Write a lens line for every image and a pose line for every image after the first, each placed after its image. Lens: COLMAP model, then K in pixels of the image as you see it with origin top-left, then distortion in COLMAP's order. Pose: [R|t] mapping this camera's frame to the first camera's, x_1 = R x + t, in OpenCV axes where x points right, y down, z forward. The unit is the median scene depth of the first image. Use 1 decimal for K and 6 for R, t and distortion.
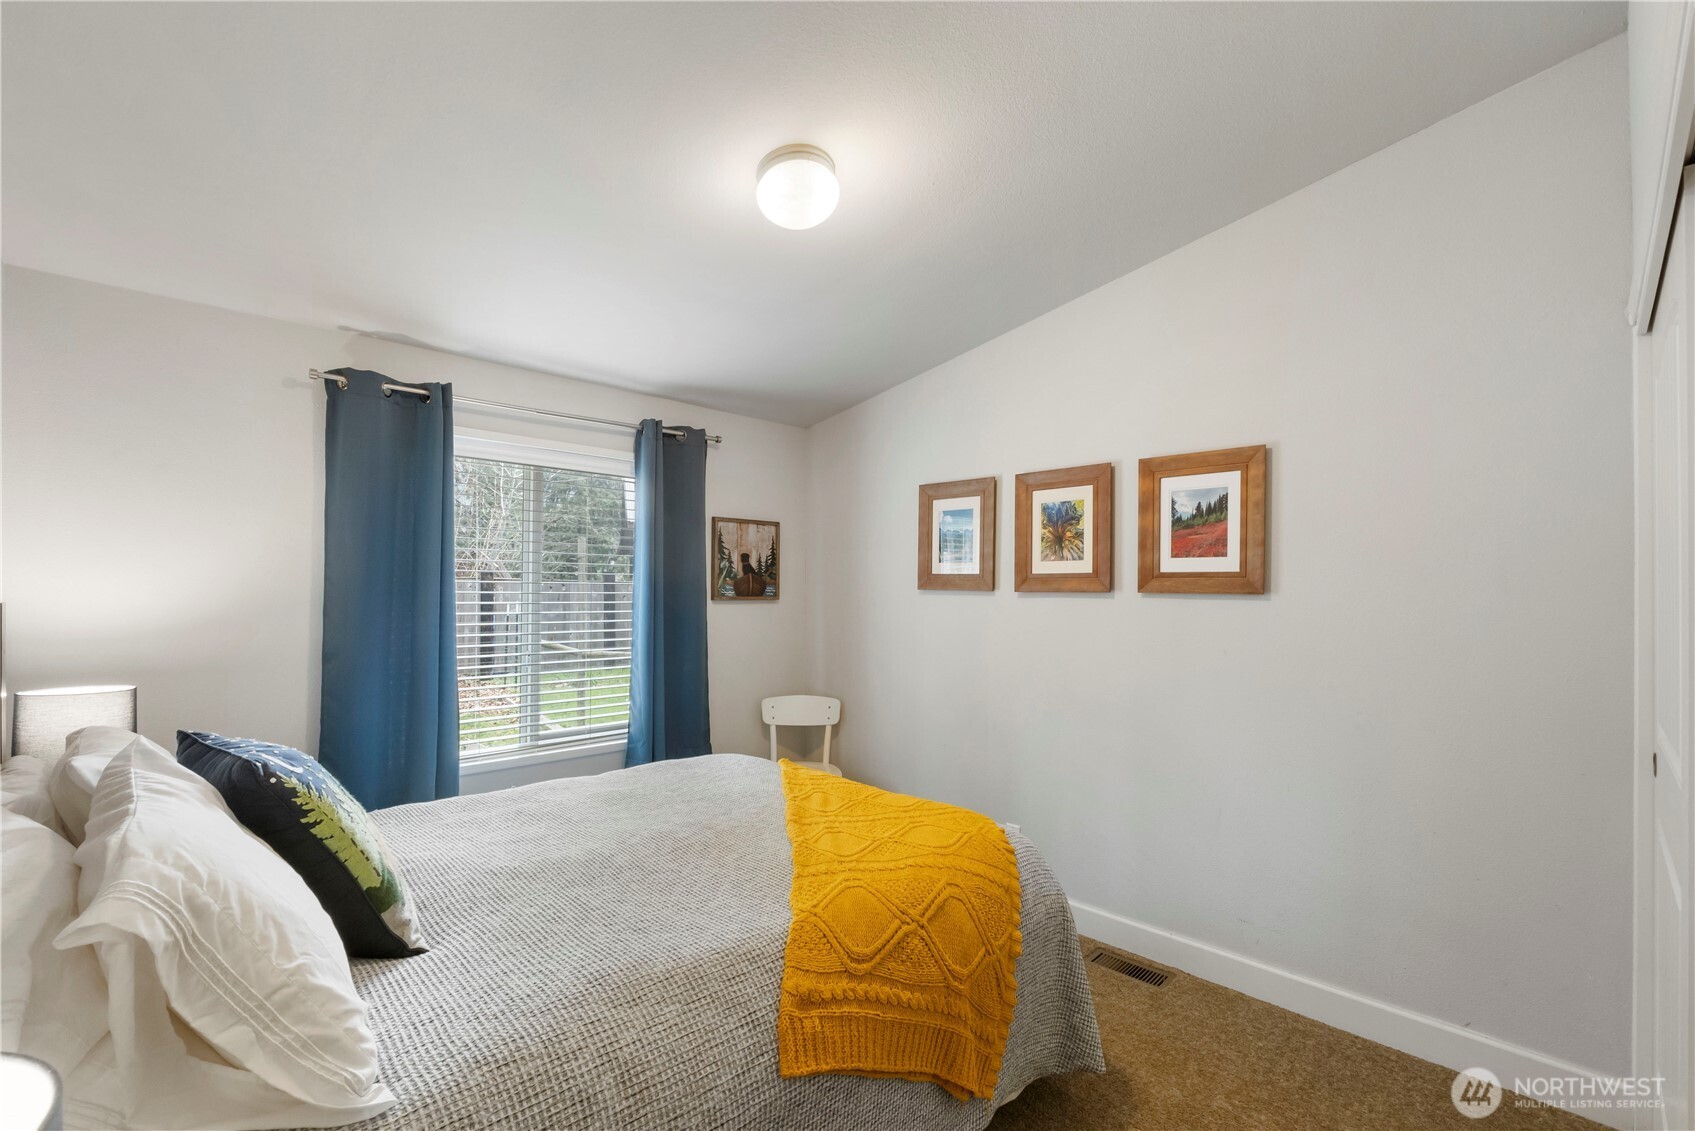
lens RADIAL K [[729.6, 0, 842.4], [0, 729.6, 584.9], [0, 0, 1]] dist [-0.011858, -0.000308]
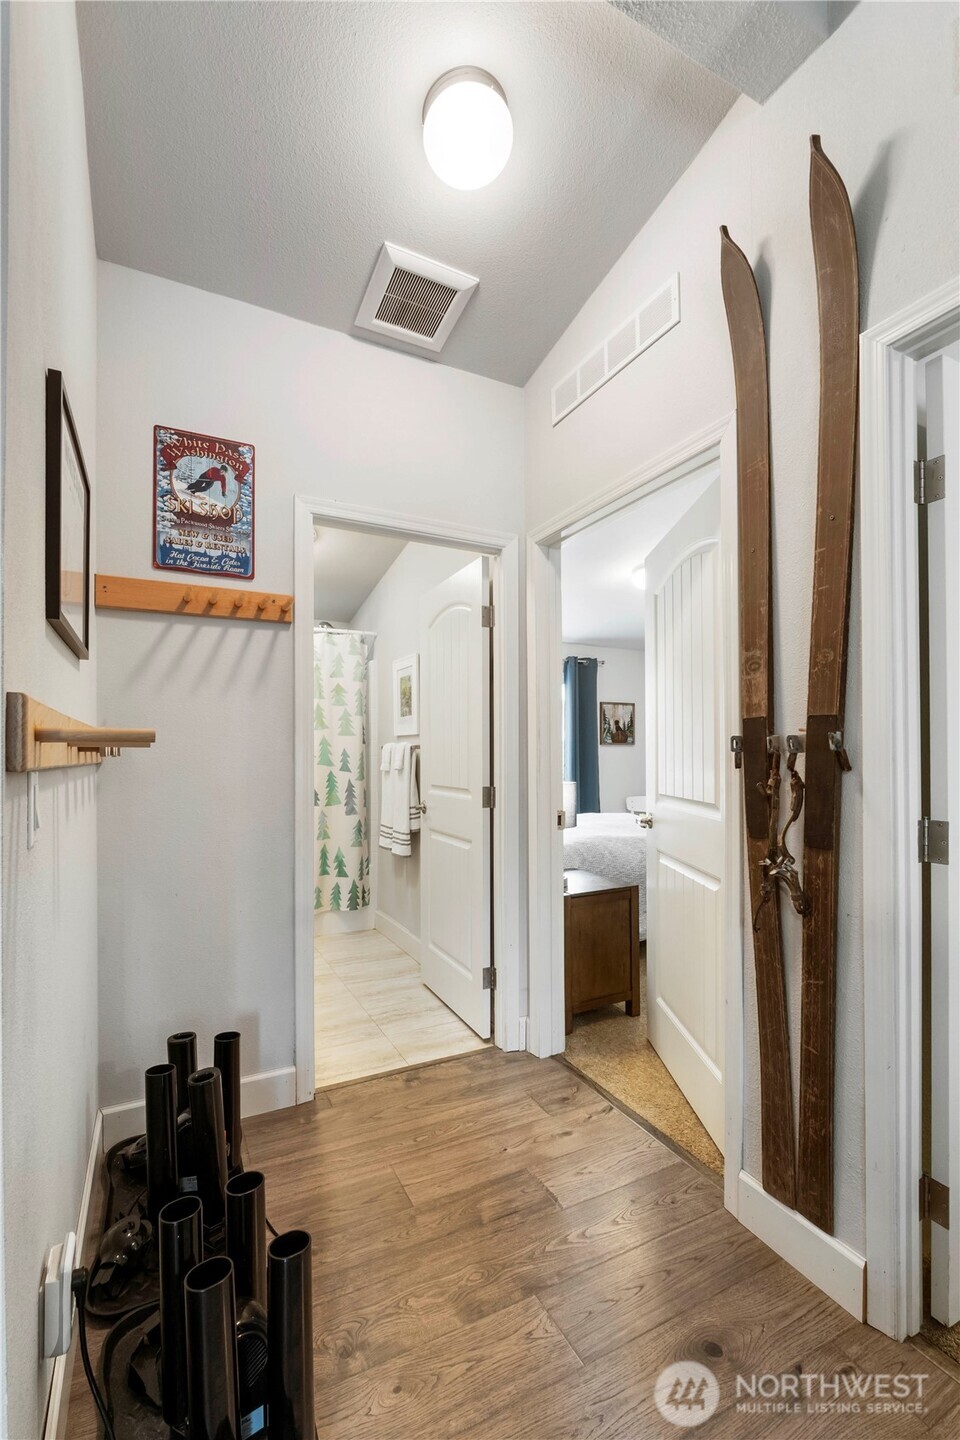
lens RADIAL K [[619.8, 0, 481.9], [0, 619.8, 753.3], [0, 0, 1]] dist [-0.011858, -0.000308]
pose [[0.955705, -0.009563, -0.294172, 0.005701], [0.009650, 0.999953, -0.001157, 0.042532], [0.294170, -0.001733, 0.955752, -0.671337]]
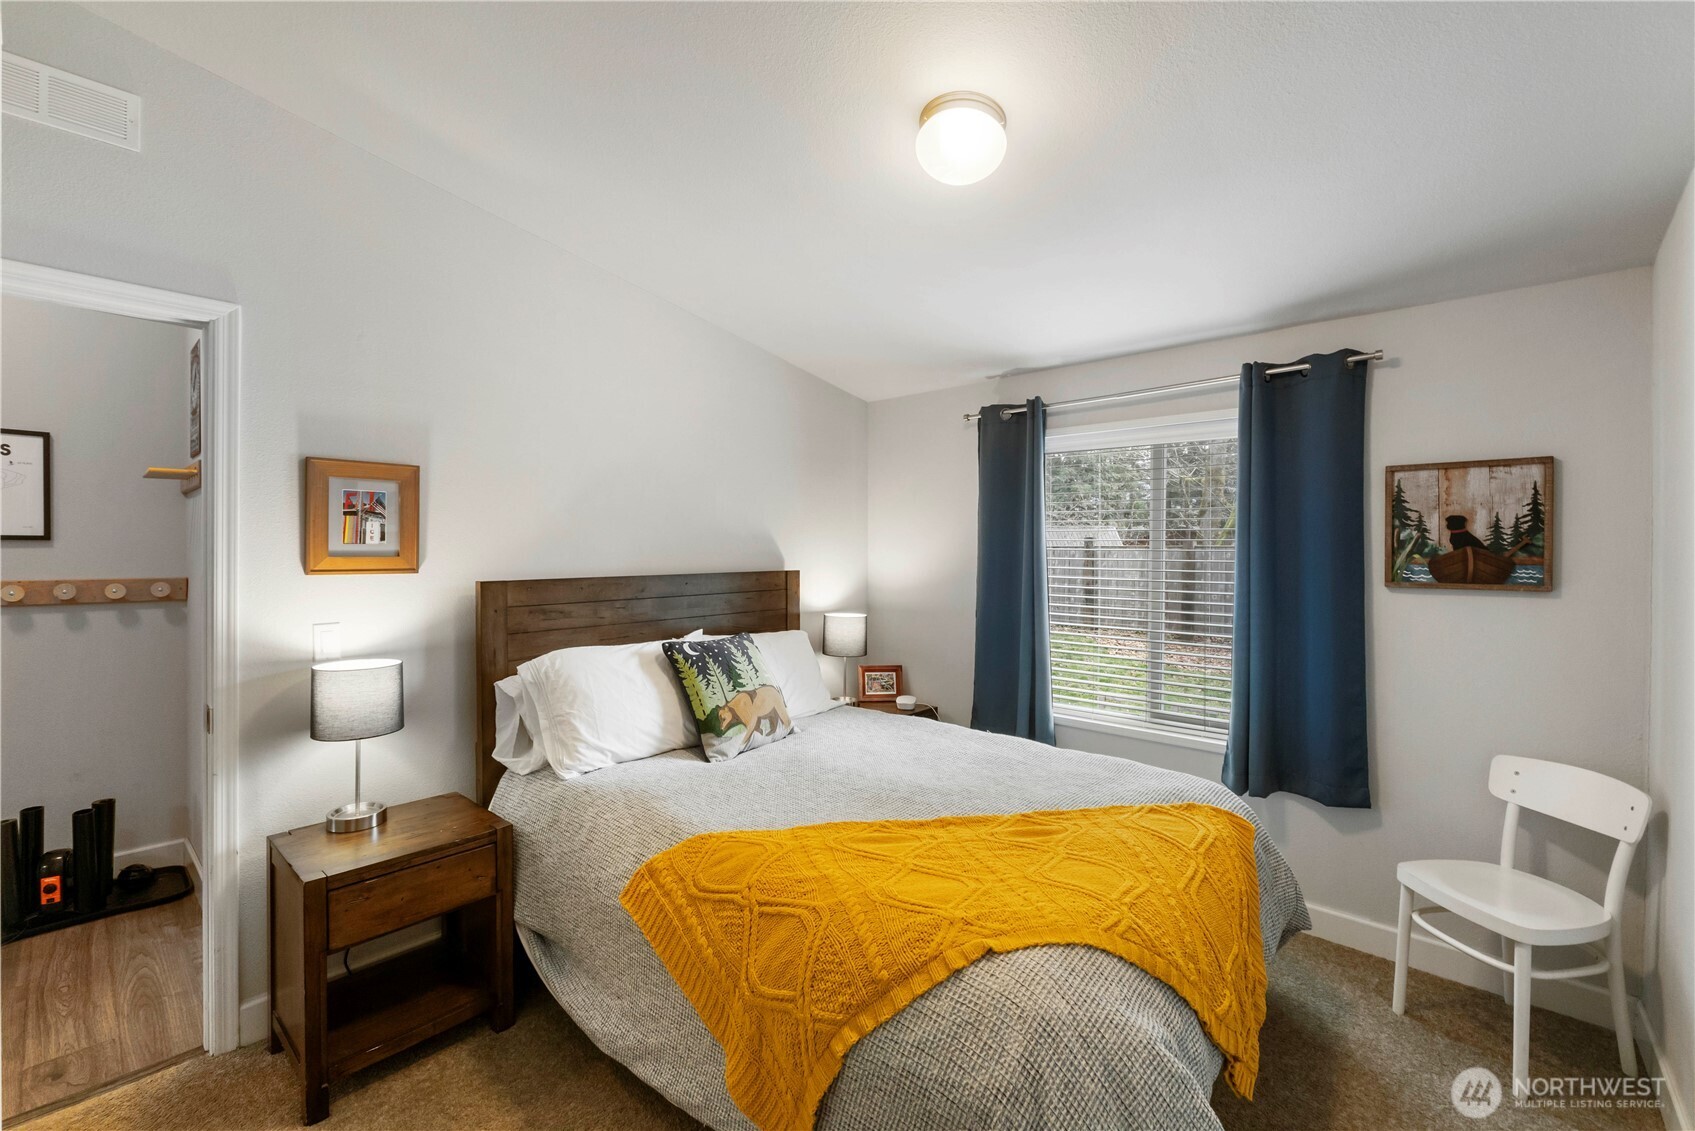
lens RADIAL K [[717.7, 0, 846.8], [0, 717.7, 546.1], [0, 0, 1]] dist [-0.012256, -0.000071]
pose [[0.066547, -0.010091, -0.997732, 0.458803], [0.001774, 0.999948, -0.009995, -0.011728], [0.997782, -0.001105, 0.066562, 0.437692]]
